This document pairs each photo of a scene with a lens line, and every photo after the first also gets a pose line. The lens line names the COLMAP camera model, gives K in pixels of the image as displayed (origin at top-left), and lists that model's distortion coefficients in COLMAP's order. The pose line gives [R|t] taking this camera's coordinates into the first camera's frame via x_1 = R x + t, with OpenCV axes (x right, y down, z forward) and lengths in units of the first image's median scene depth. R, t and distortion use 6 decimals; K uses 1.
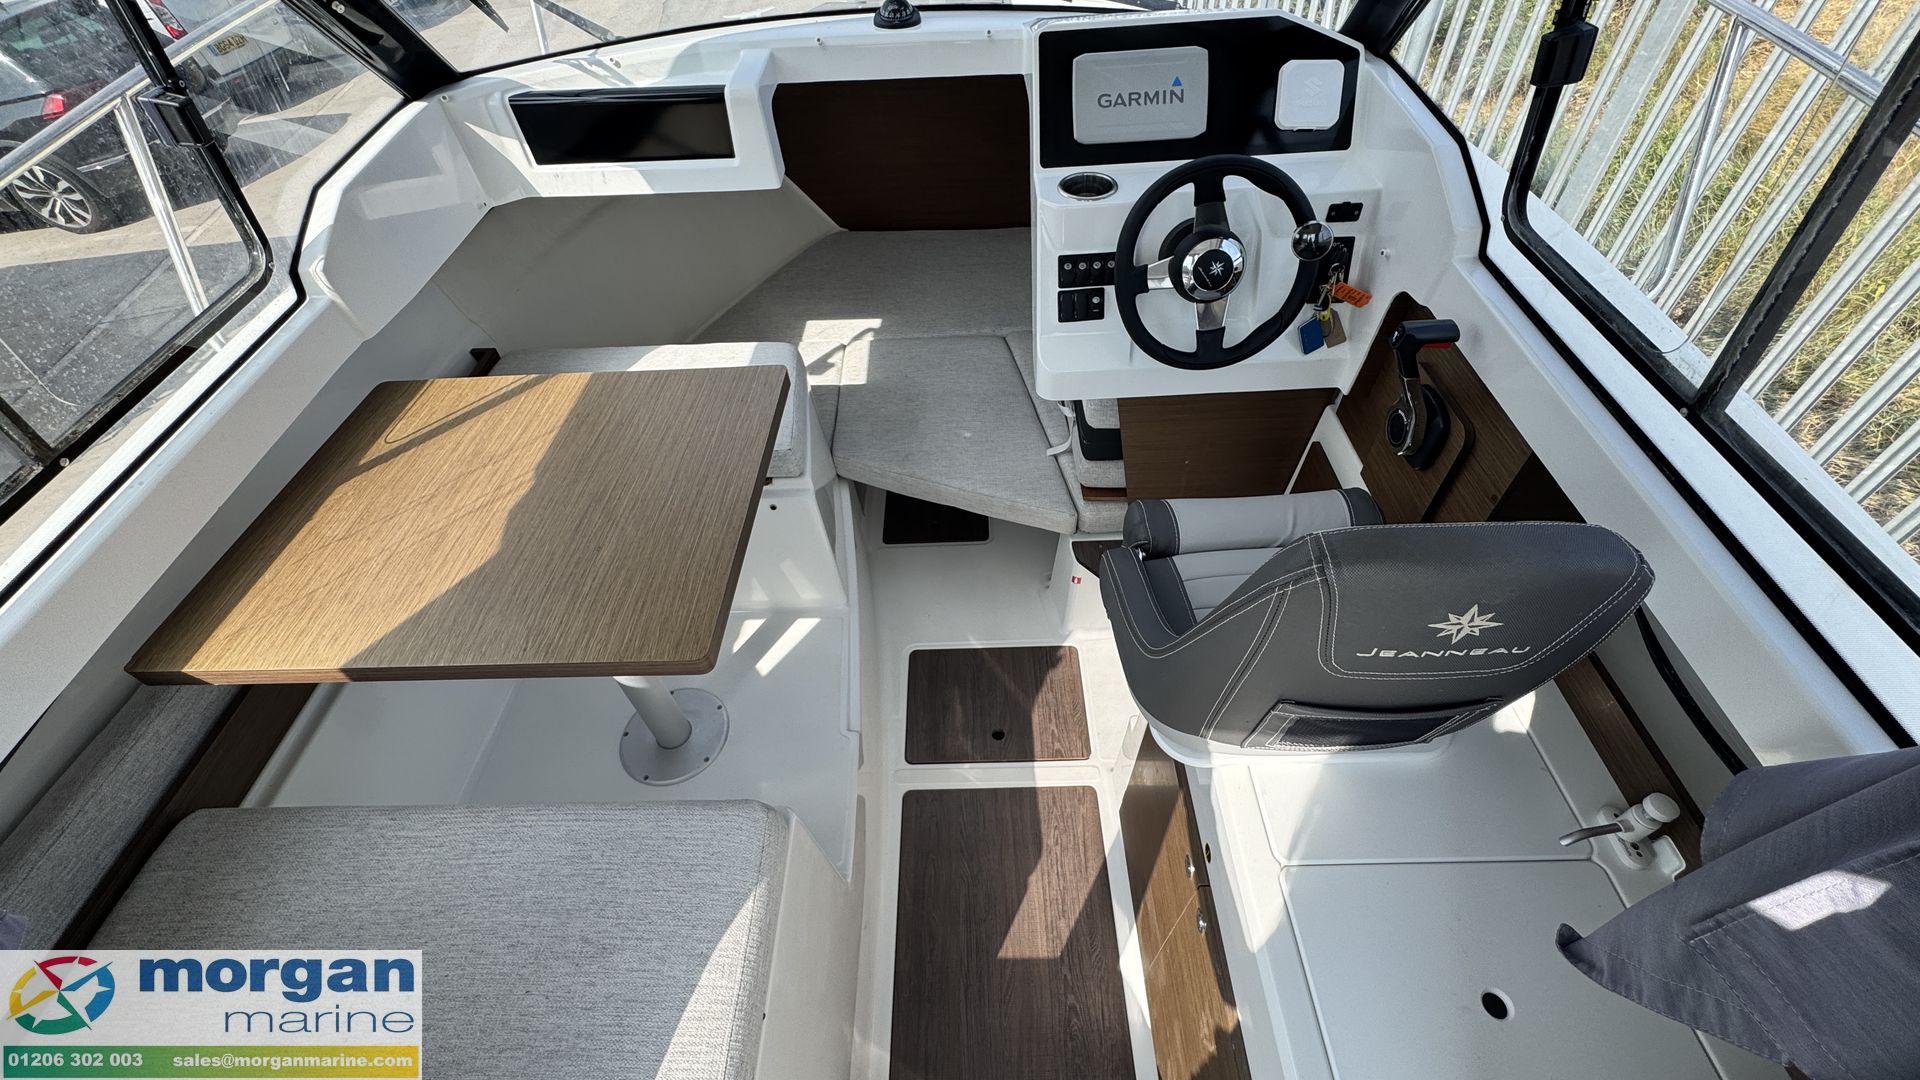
lens RADIAL K [[767.5, 0, 960.3], [0, 767.5, 537.2], [0, 0, 1]] dist [-0.004301, 0.000159]
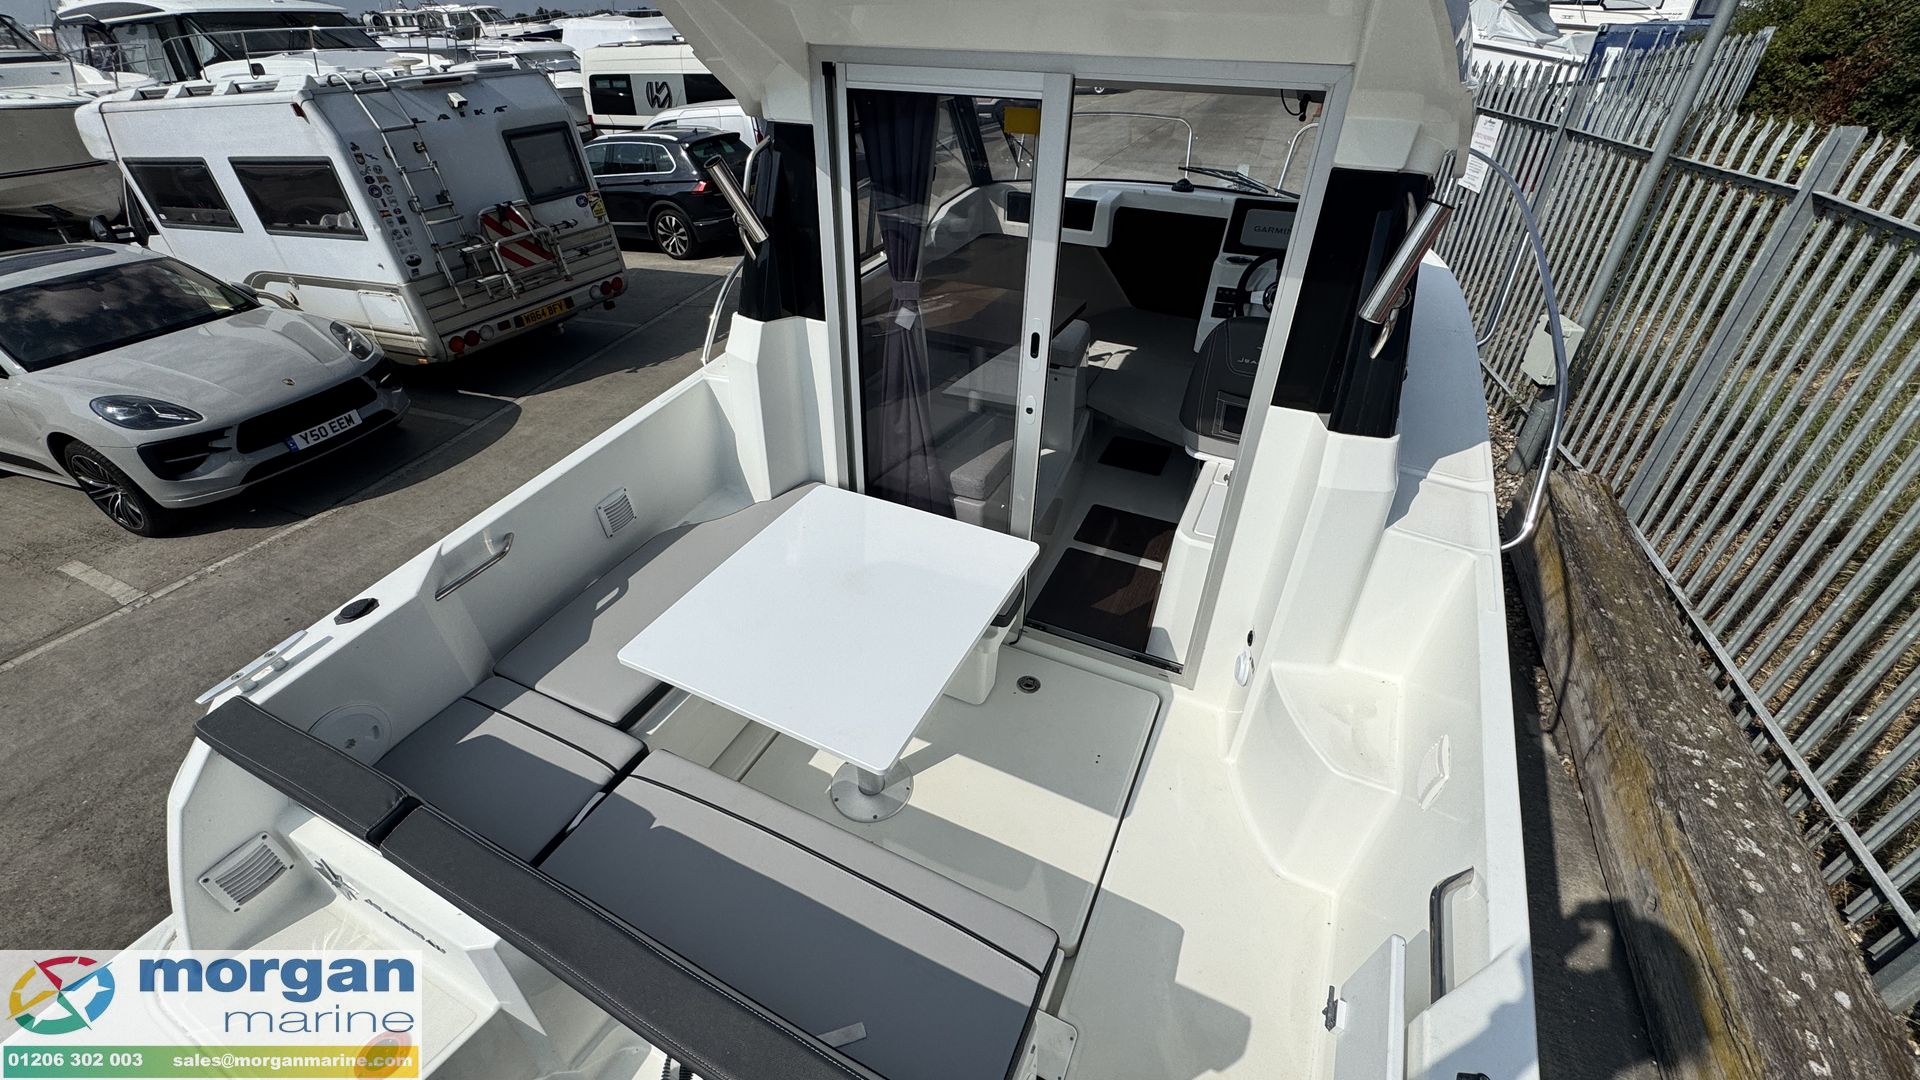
lens RADIAL K [[762.8, 0, 960.0], [0, 762.8, 540.0], [0, 0, 1]] dist [-0.003932, 0.000108]
pose [[0.904148, 0.285339, -0.317960, 0.366530], [-0.343002, 0.928525, -0.142094, 0.887458], [0.254688, 0.237535, 0.937396, -1.092016]]
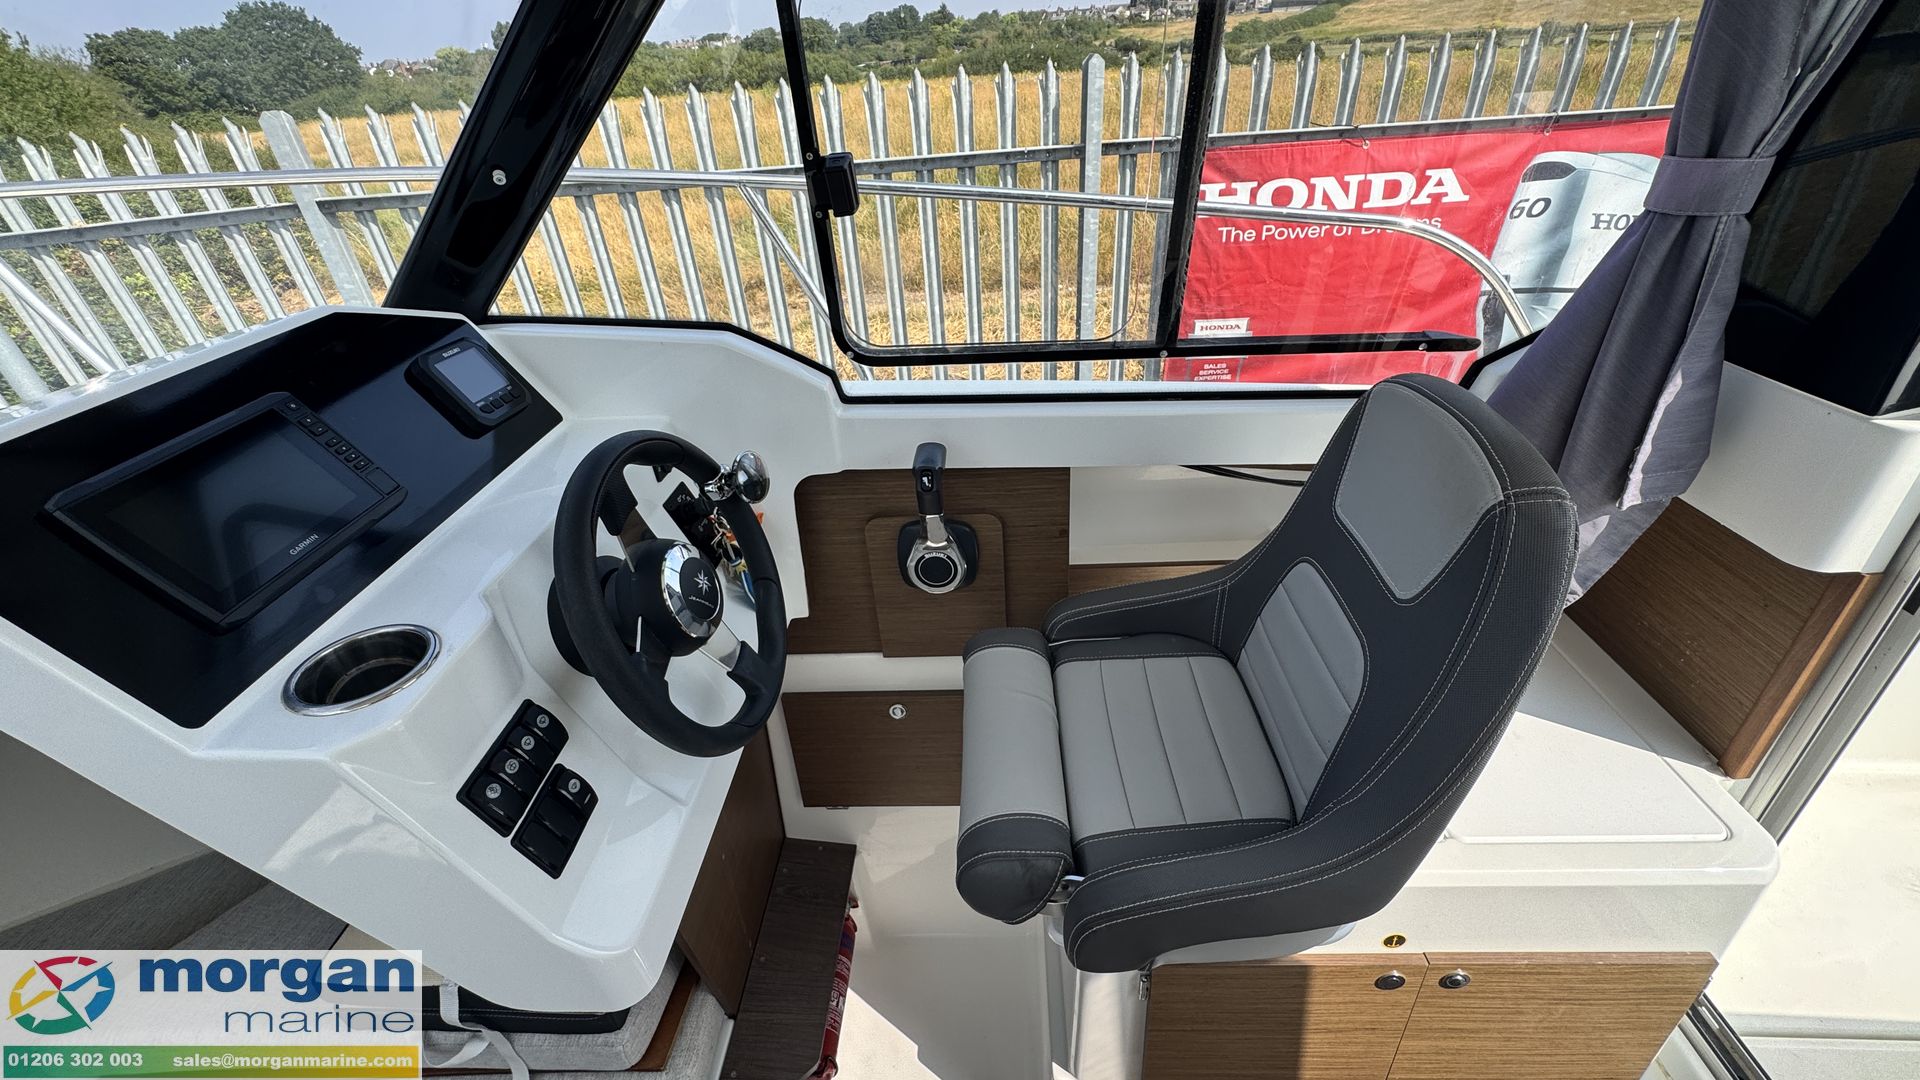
lens RADIAL K [[767.5, 0, 960.3], [0, 767.5, 537.2], [0, 0, 1]] dist [-0.004301, 0.000159]
pose [[0.041824, -0.480393, 0.876055, -0.174966], [0.772944, 0.571155, 0.276297, -0.351533], [-0.633094, 0.665586, 0.395205, 0.545149]]
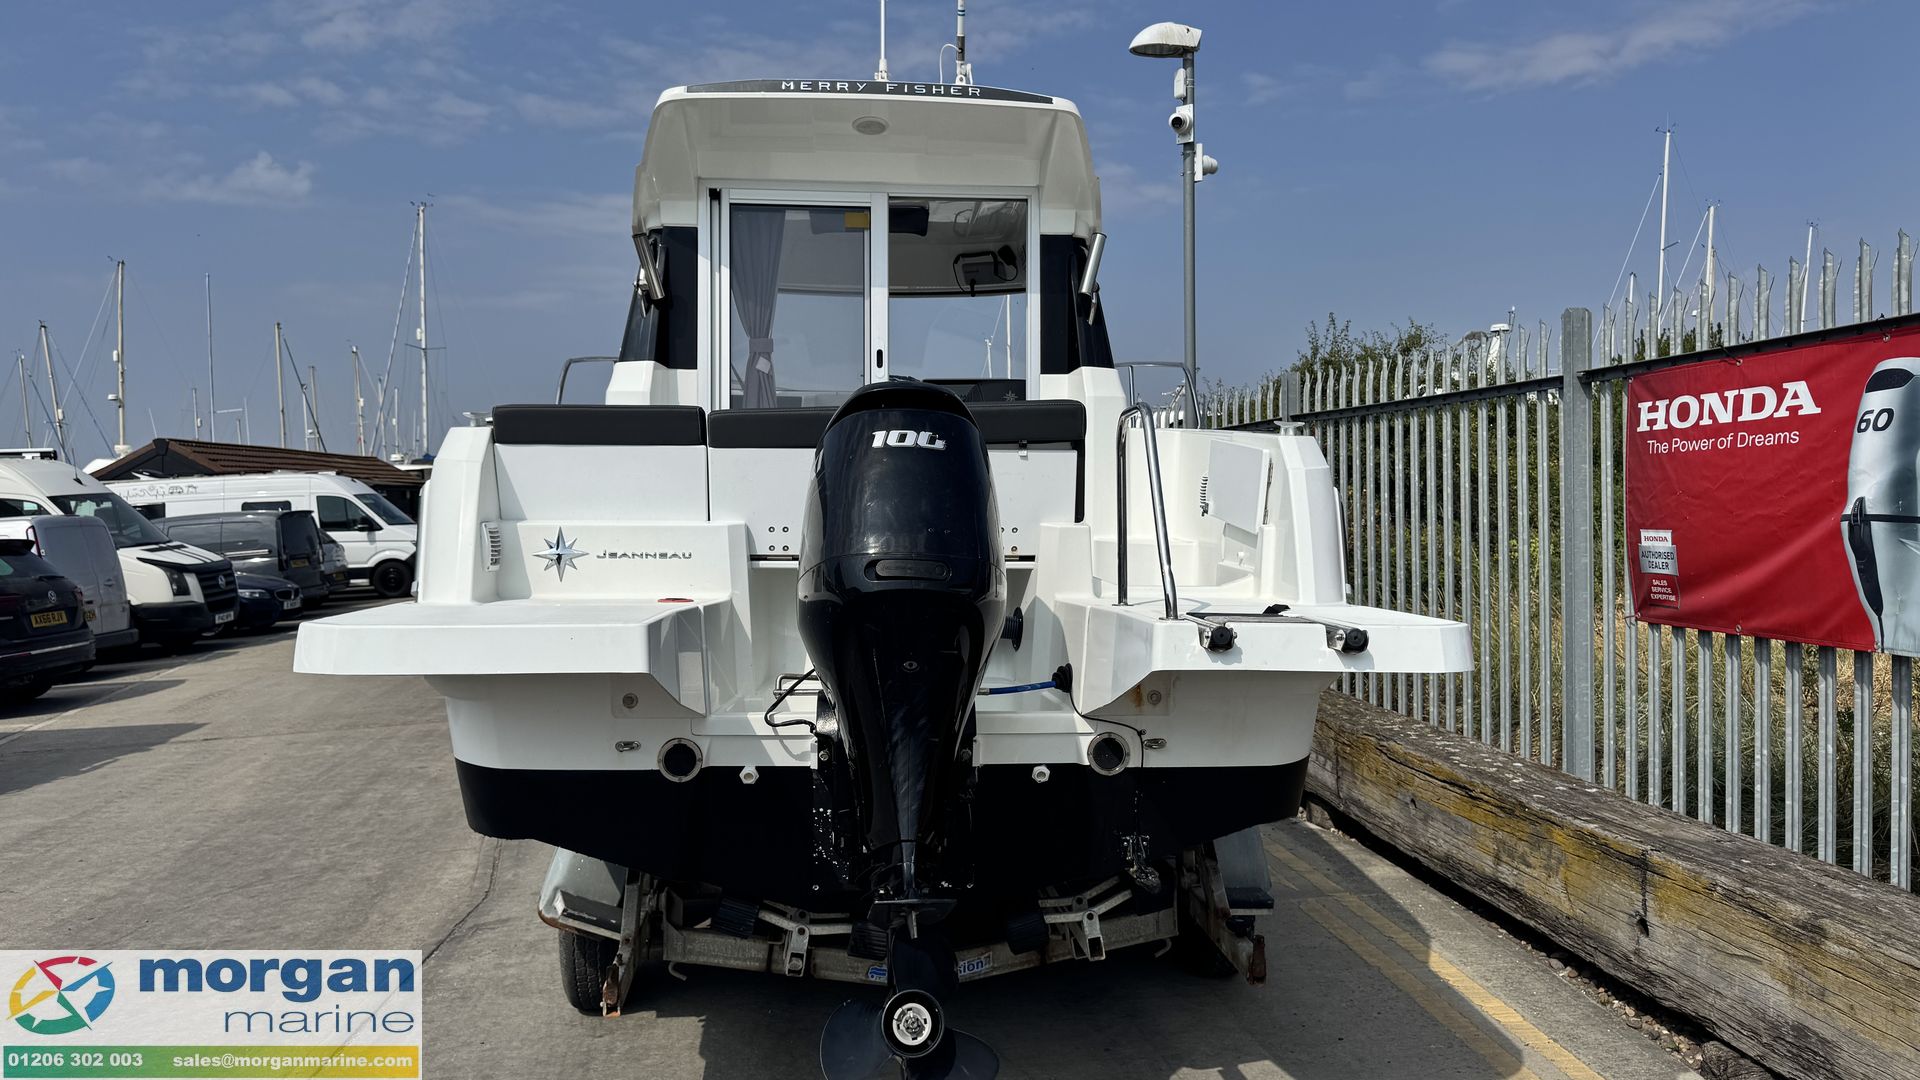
lens RADIAL K [[1365.5, 0, 954.7], [0, 1365.5, 546.2], [0, 0, 1]] dist [0.049856, -0.042513]
pose [[0.996438, 0.044994, 0.071328, -0.108282], [0.019981, 0.695746, -0.718010, 3.270675], [-0.081932, 0.716877, 0.692369, -1.970000]]
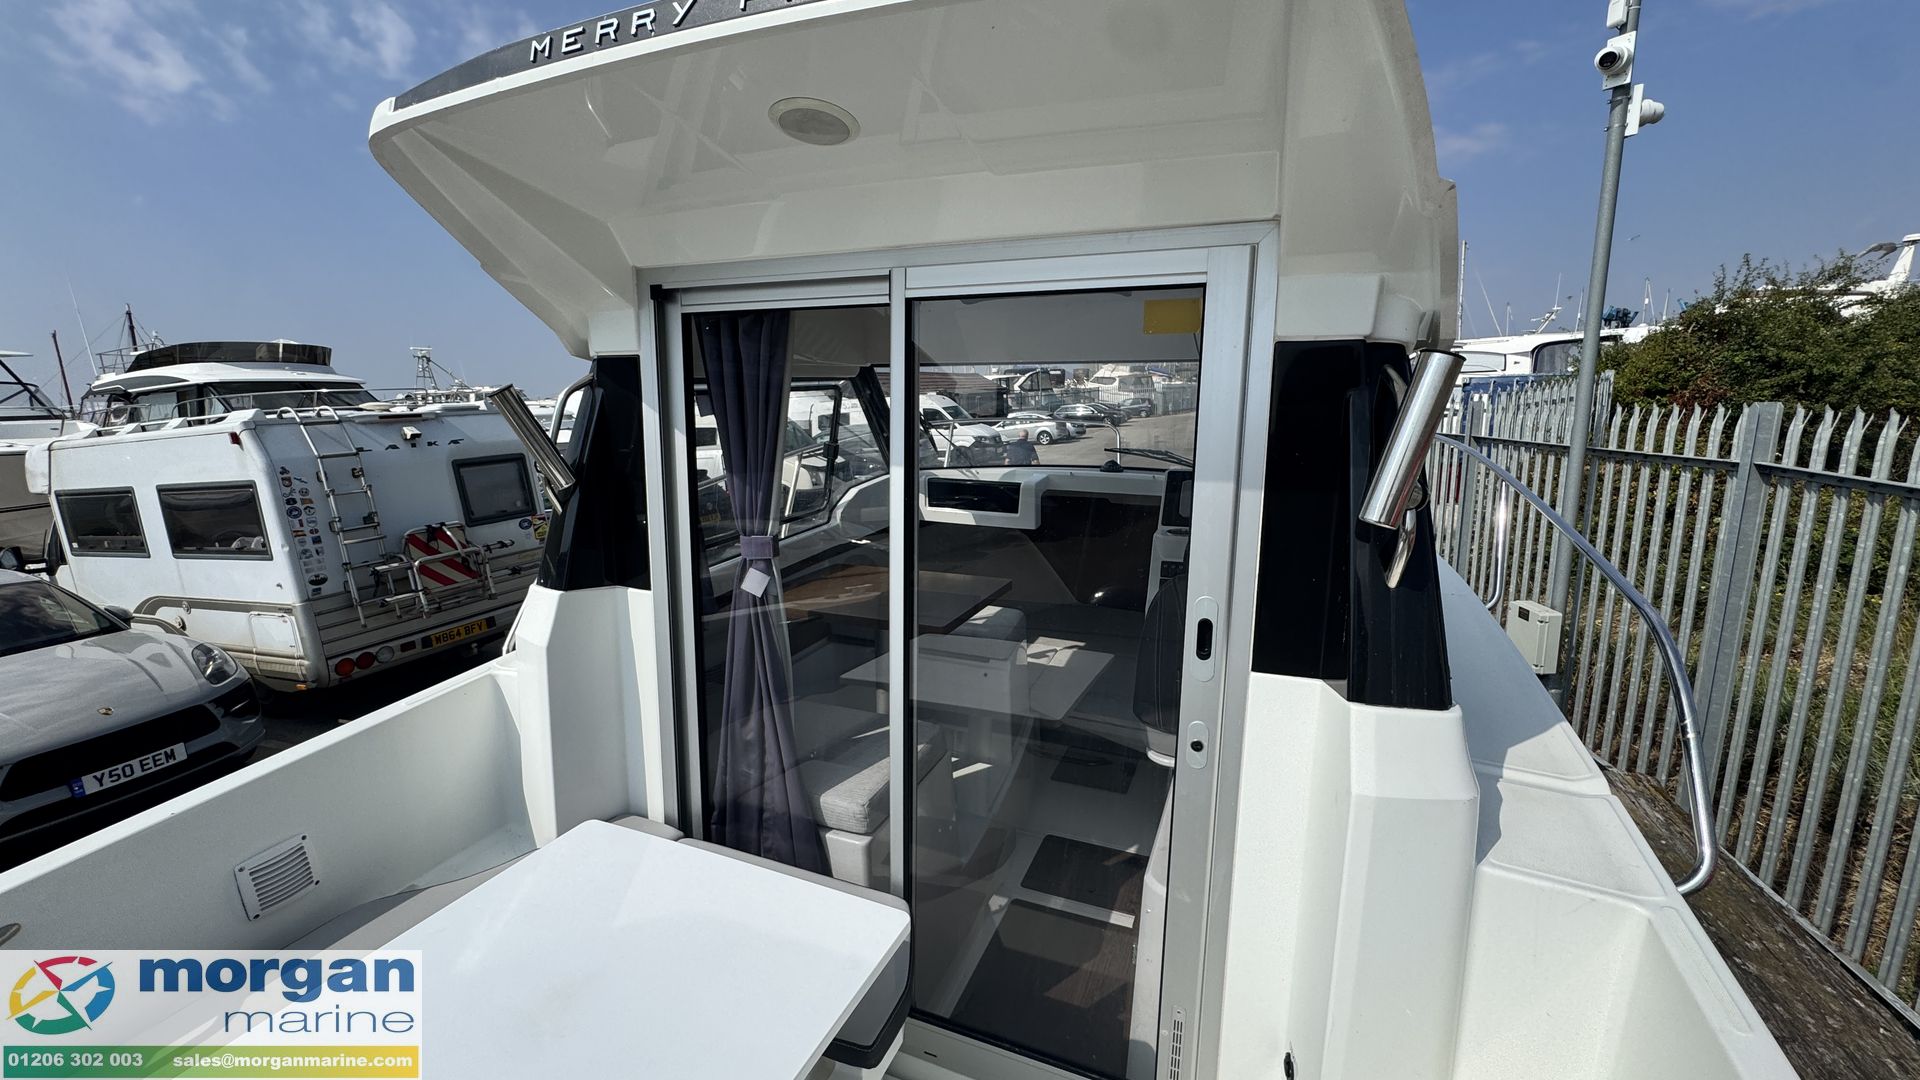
lens RADIAL K [[762.8, 0, 960.0], [0, 762.8, 540.0], [0, 0, 1]] dist [-0.003932, 0.000108]
pose [[0.921989, 0.113743, -0.370132, 0.364233], [-0.306568, 0.798350, -0.518318, 0.740075], [0.236540, 0.591354, 0.770940, -0.624965]]
